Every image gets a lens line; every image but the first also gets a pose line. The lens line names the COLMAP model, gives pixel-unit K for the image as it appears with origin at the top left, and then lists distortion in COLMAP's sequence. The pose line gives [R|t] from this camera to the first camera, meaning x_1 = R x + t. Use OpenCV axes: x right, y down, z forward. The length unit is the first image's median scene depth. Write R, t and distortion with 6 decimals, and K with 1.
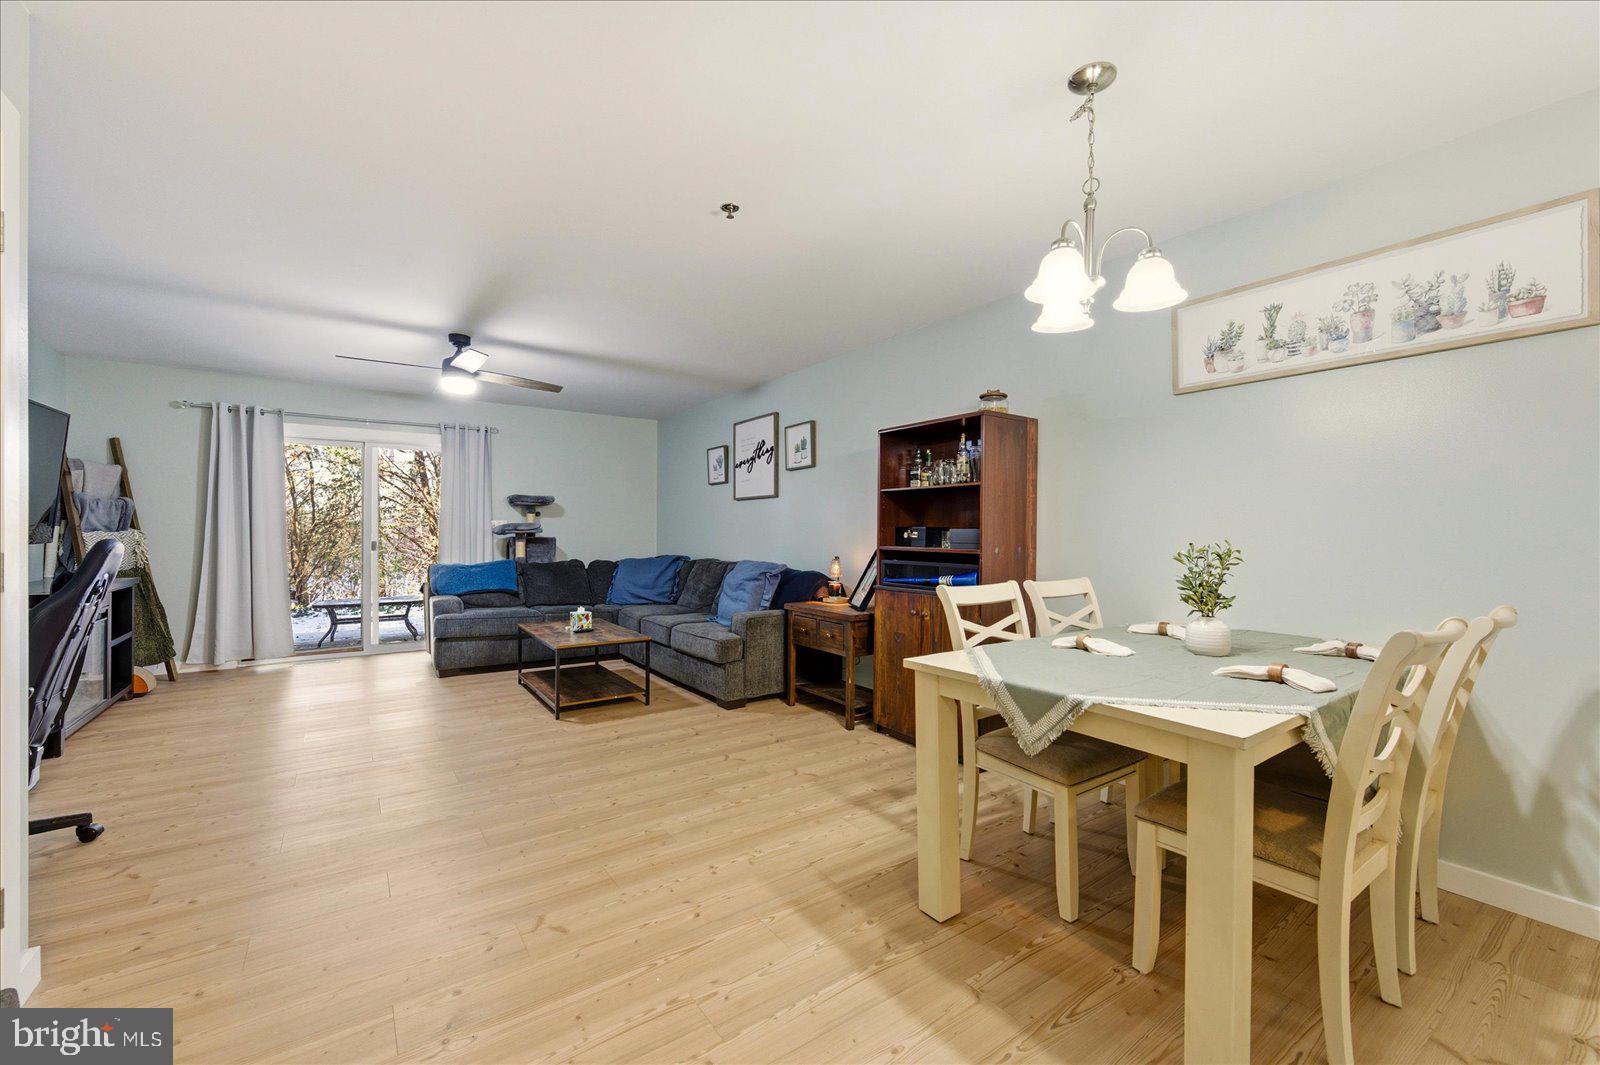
lens RADIAL K [[619.2, 0, 800.0], [0, 619.2, 532.5], [0, 0, 1]] dist [-0.000898, -0.000236]
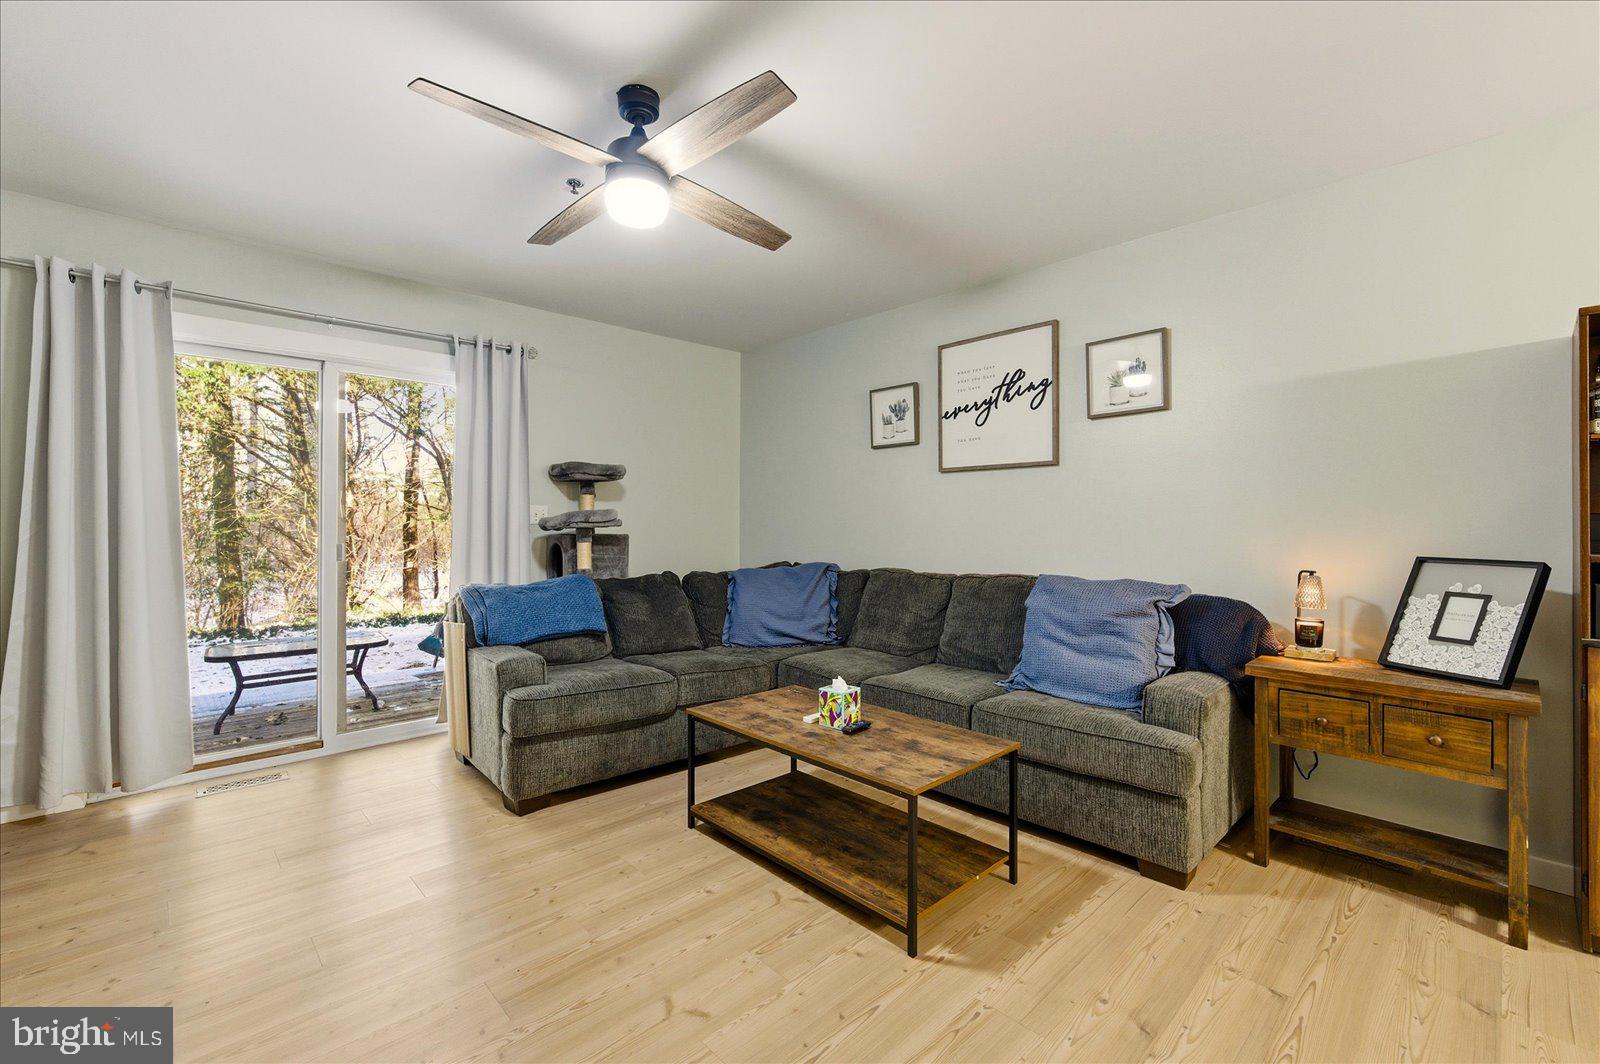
lens RADIAL K [[682.9, 0, 720.6], [0, 682.9, 518.8], [0, 0, 1]] dist [0.001893, 0.000365]
pose [[0.997168, -0.002450, 0.075163, -0.514973], [0.002922, 0.999977, -0.006173, -0.003710], [-0.075146, 0.006375, 0.997152, 0.482536]]
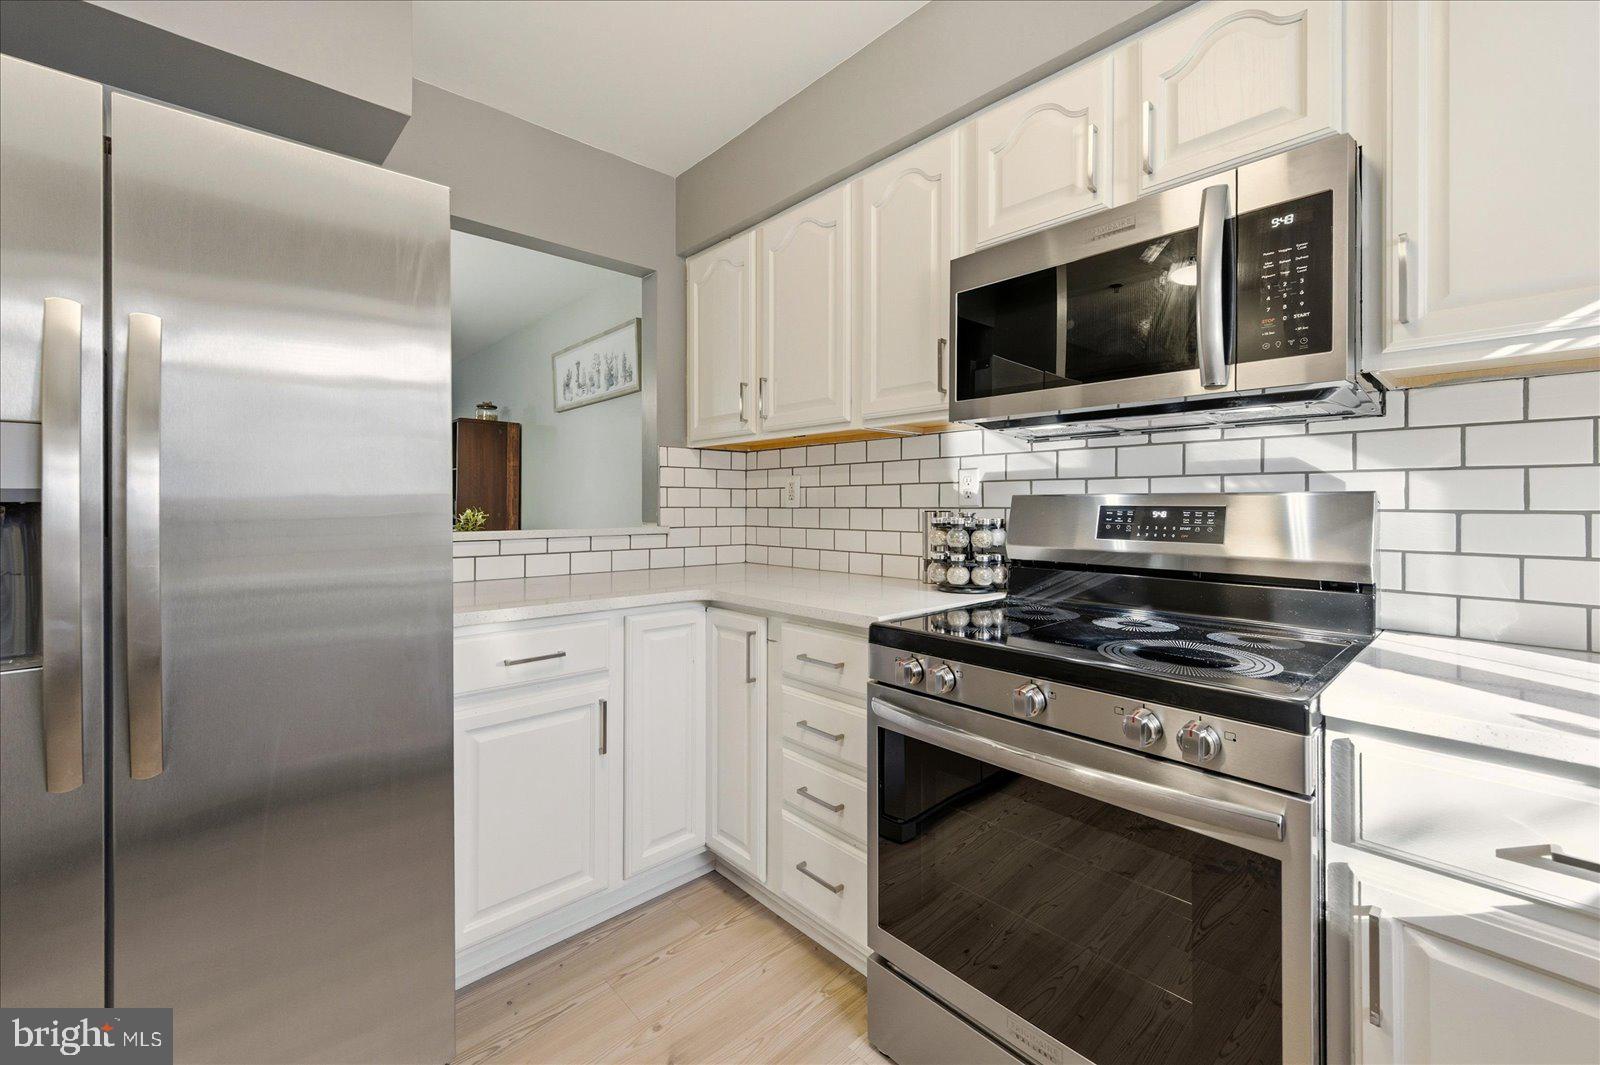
lens RADIAL K [[646.4, 0, 782.0], [0, 646.4, 505.1], [0, 0, 1]] dist [-0.000305, -0.000174]
pose [[0.994752, -0.001164, 0.102309, 0.671050], [0.001358, 0.999997, -0.001826, 0.005900], [-0.102307, 0.001955, 0.994751, -0.433417]]
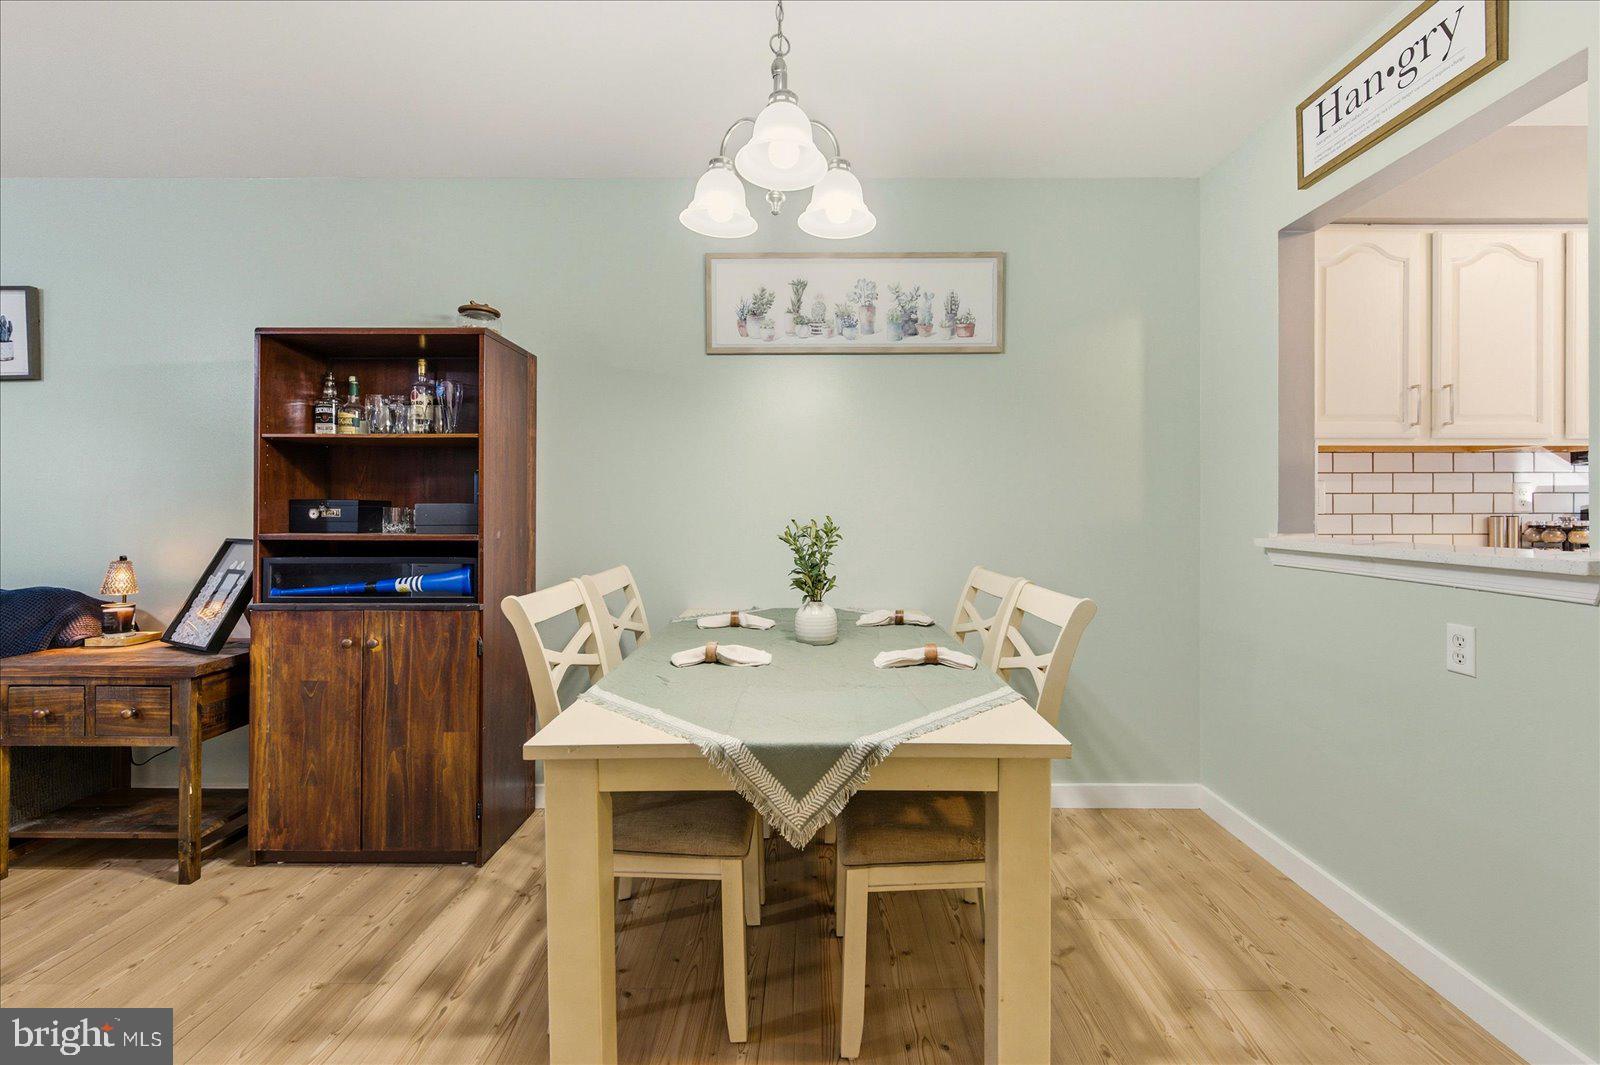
lens RADIAL K [[683.7, 0, 795.5], [0, 683.7, 508.5], [0, 0, 1]] dist [-0.000611, 0.000192]
pose [[0.585208, -0.002930, 0.810878, -0.081746], [0.003252, 0.999994, 0.001266, -0.000200], [-0.810876, 0.001896, 0.585214, 0.215935]]
